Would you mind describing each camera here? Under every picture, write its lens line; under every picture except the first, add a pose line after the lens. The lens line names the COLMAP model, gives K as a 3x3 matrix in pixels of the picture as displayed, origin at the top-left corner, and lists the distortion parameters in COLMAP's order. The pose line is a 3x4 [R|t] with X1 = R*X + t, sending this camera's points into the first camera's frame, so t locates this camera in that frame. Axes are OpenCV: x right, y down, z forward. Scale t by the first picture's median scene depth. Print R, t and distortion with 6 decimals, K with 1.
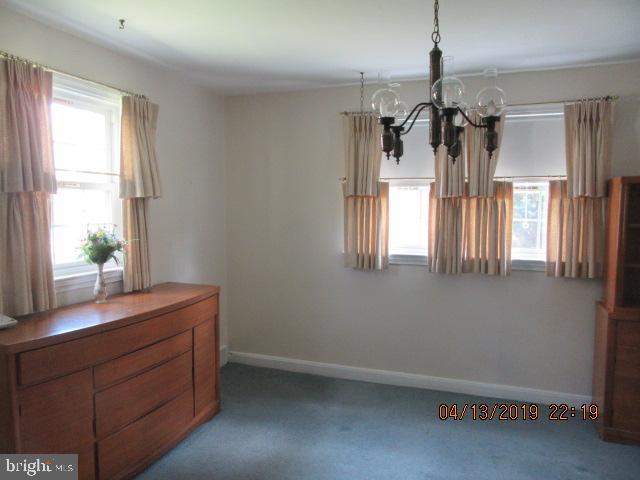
lens RADIAL K [[472.4, 0, 318.1], [0, 472.4, 244.5], [0, 0, 1]] dist [-0.008558, 0.021732]
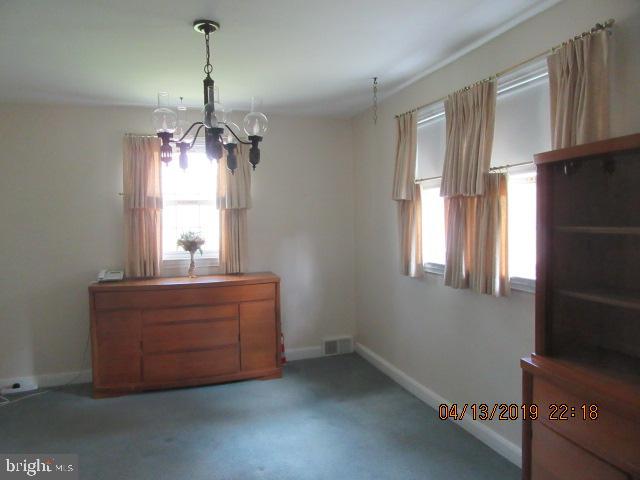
lens RADIAL K [[472.4, 0, 321.7], [0, 472.4, 240.3], [0, 0, 1]] dist [-0.008558, 0.021732]
pose [[0.608066, 0.026776, -0.793435, 0.941484], [-0.043675, 0.999046, 0.000243, -0.016550], [0.792684, 0.034505, 0.608655, 0.347756]]
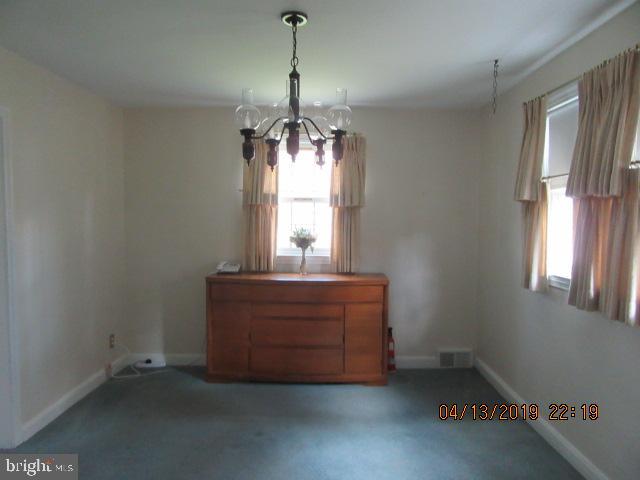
lens RADIAL K [[472.4, 0, 323.4], [0, 472.4, 238.7], [0, 0, 1]] dist [-0.008558, 0.021732]
pose [[0.333216, 0.047149, -0.941671, 0.940339], [-0.081015, 0.996487, 0.021226, -0.029943], [0.939363, 0.069216, 0.335865, 0.477952]]
